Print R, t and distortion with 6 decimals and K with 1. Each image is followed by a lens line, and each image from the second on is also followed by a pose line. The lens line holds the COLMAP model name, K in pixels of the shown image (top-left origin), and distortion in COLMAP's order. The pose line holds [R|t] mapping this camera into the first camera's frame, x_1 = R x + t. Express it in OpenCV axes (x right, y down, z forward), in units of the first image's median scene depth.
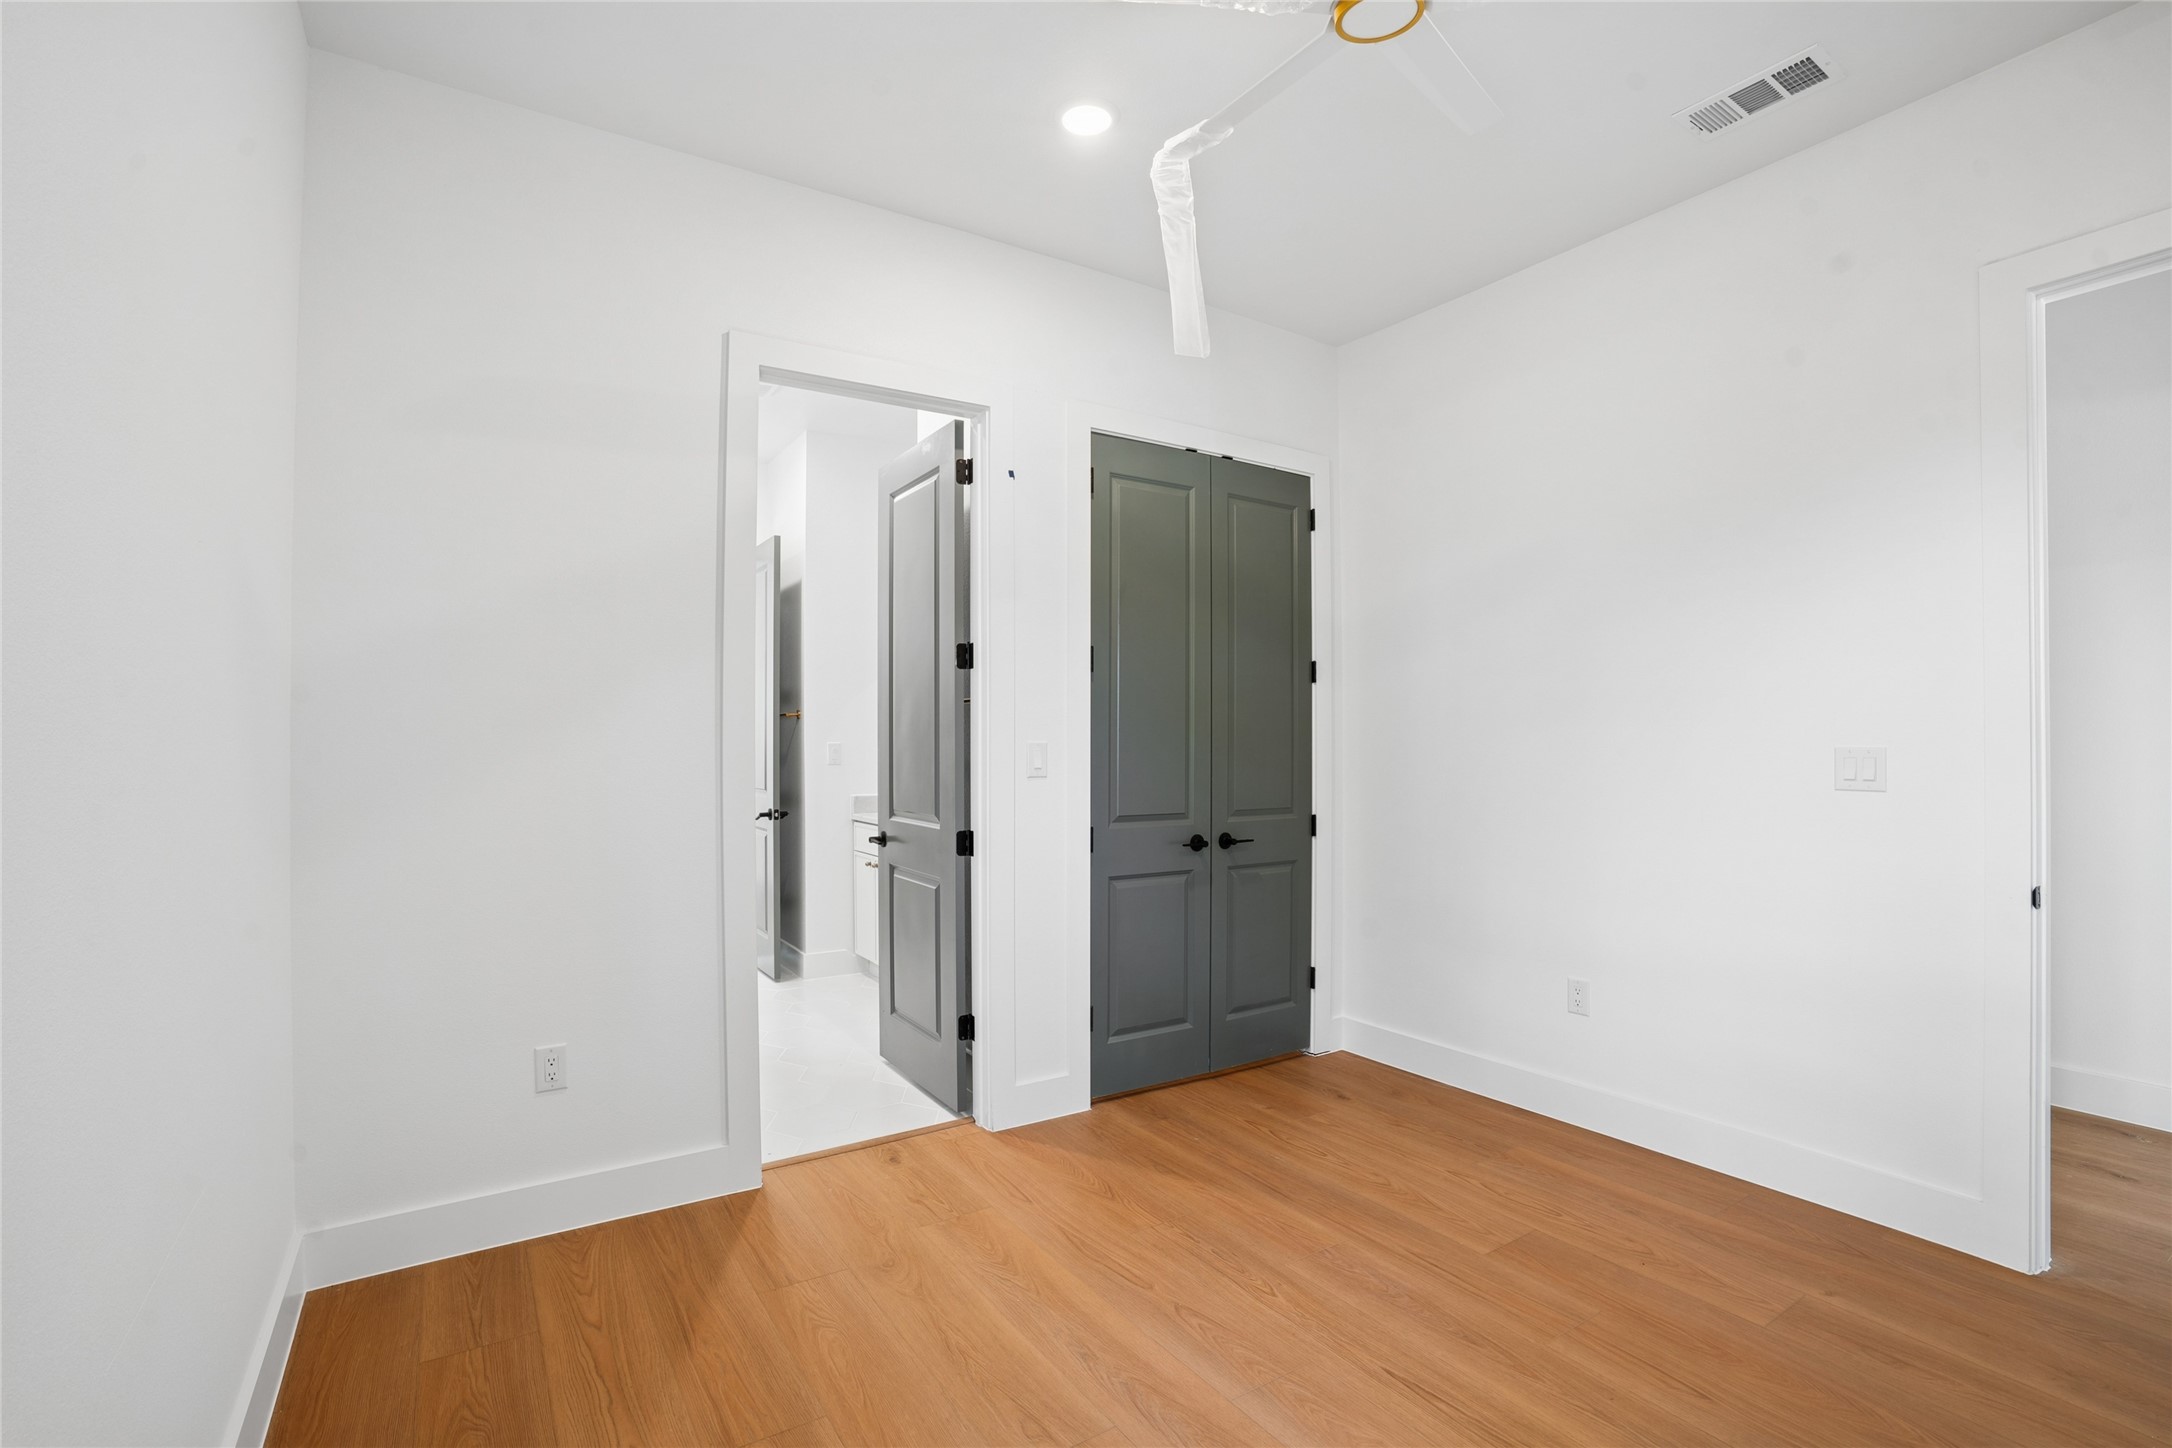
lens RADIAL K [[1007.3, 0, 1094.5], [0, 1007.3, 724.6], [0, 0, 1]] dist [-0.017910, 0.007108]
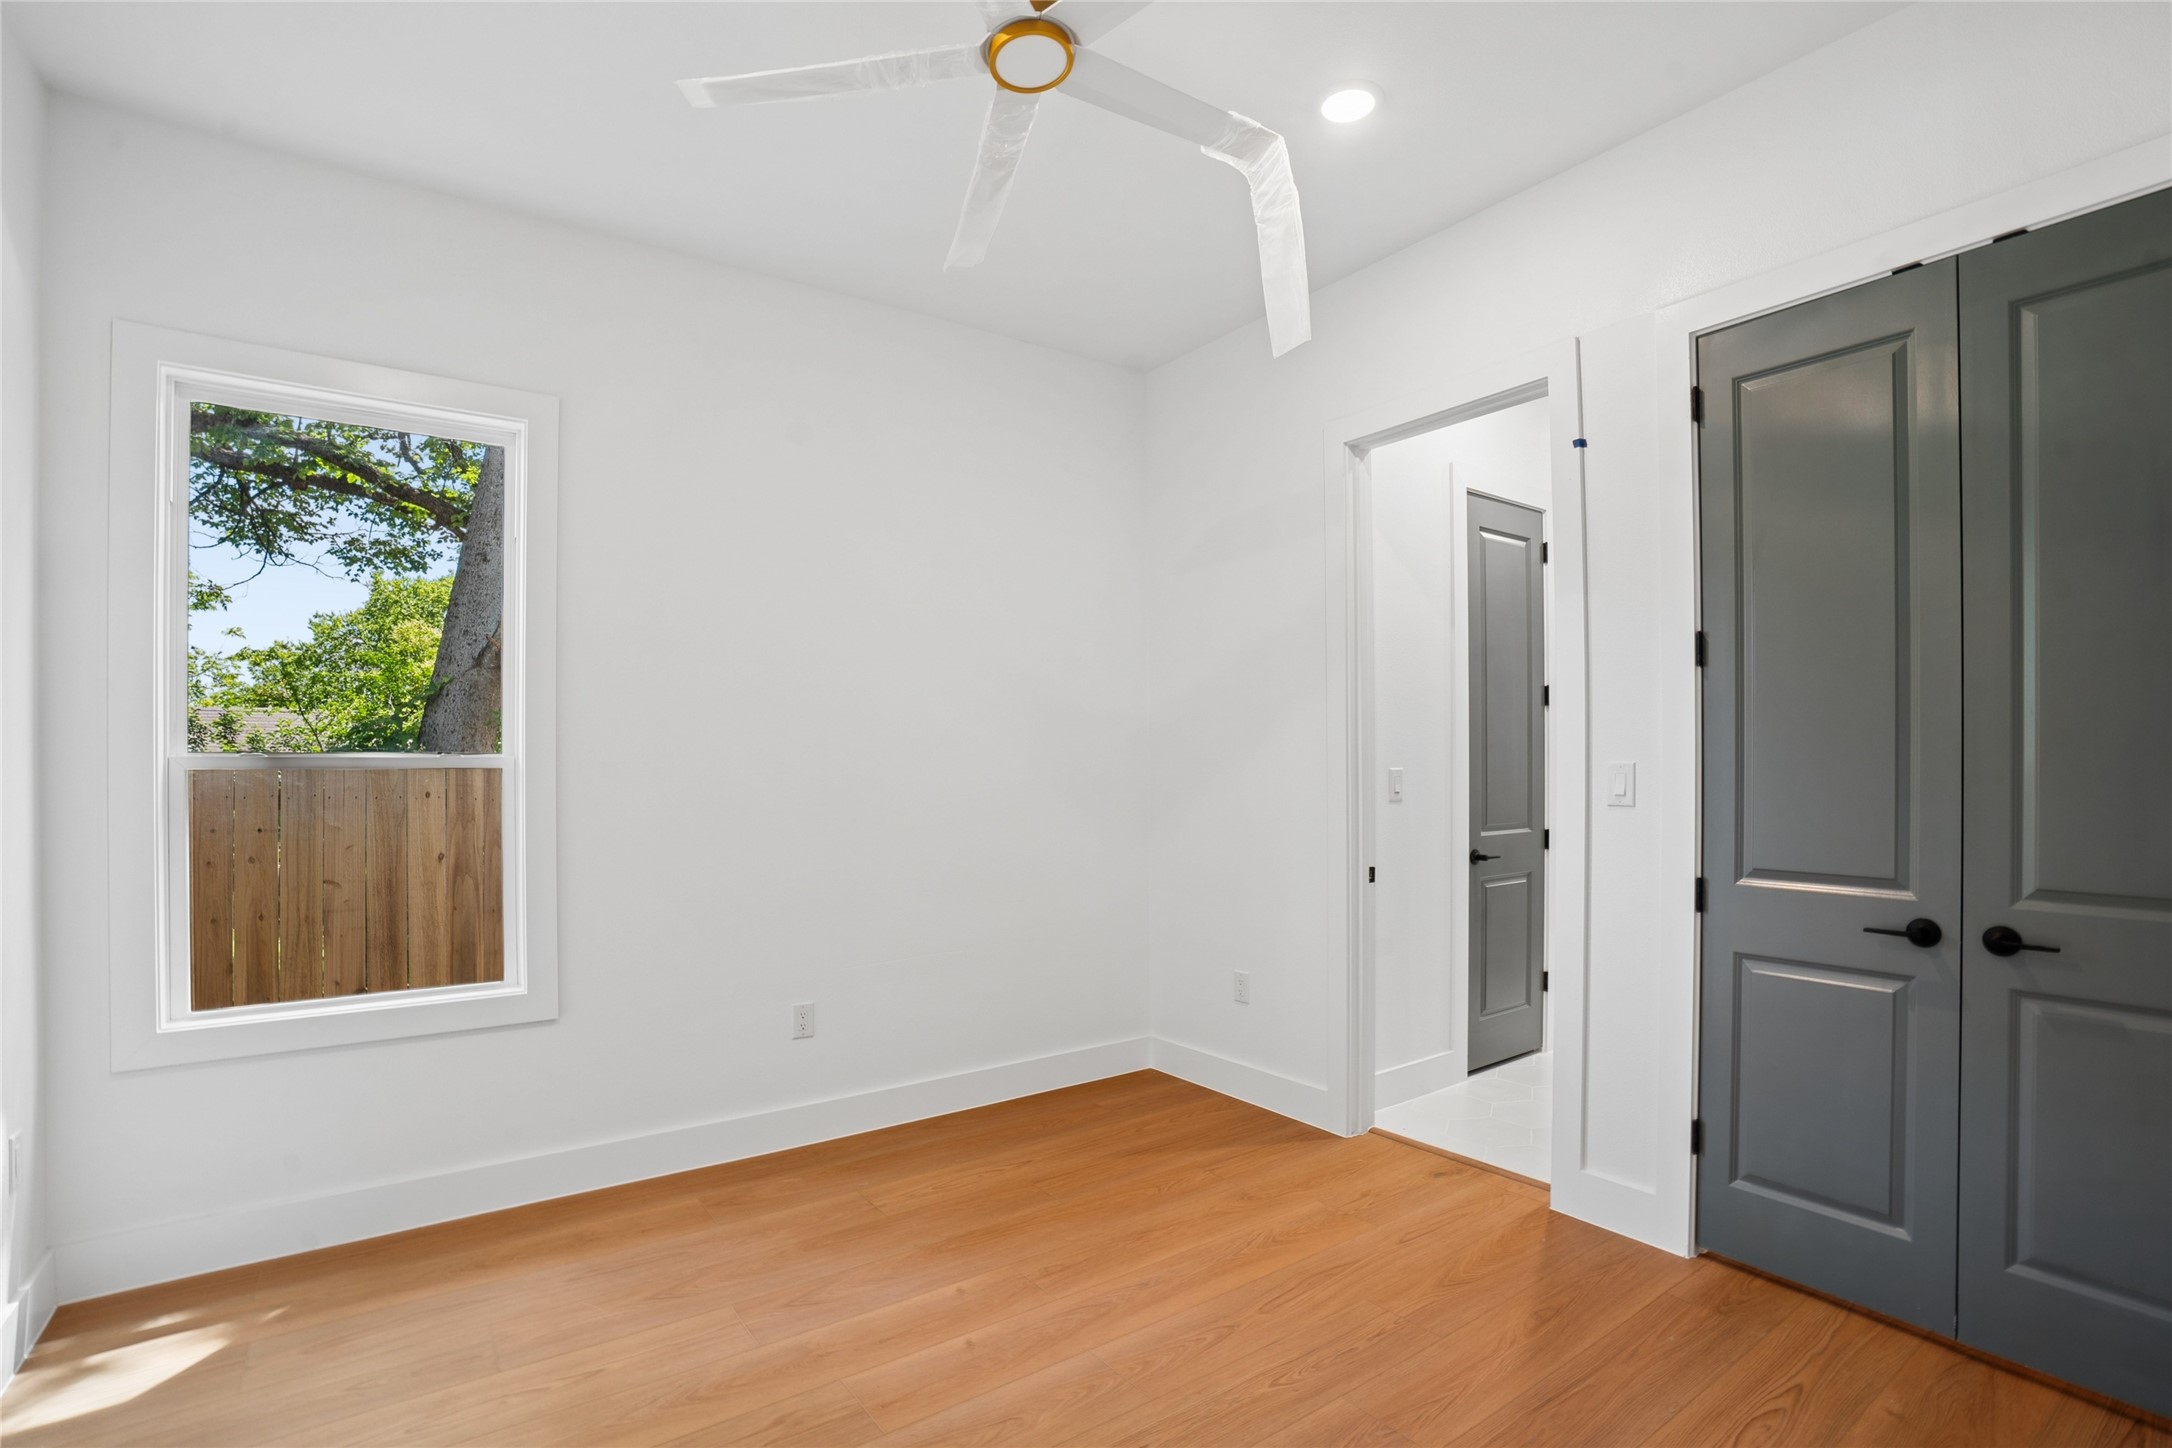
lens RADIAL K [[1007.3, 0, 1089.4], [0, 1007.3, 741.9], [0, 0, 1]] dist [-0.017910, 0.007108]
pose [[0.065651, -0.022653, -0.997585, 0.732026], [0.023686, 0.999496, -0.021138, 0.008738], [0.997561, -0.022242, 0.066154, 0.540945]]
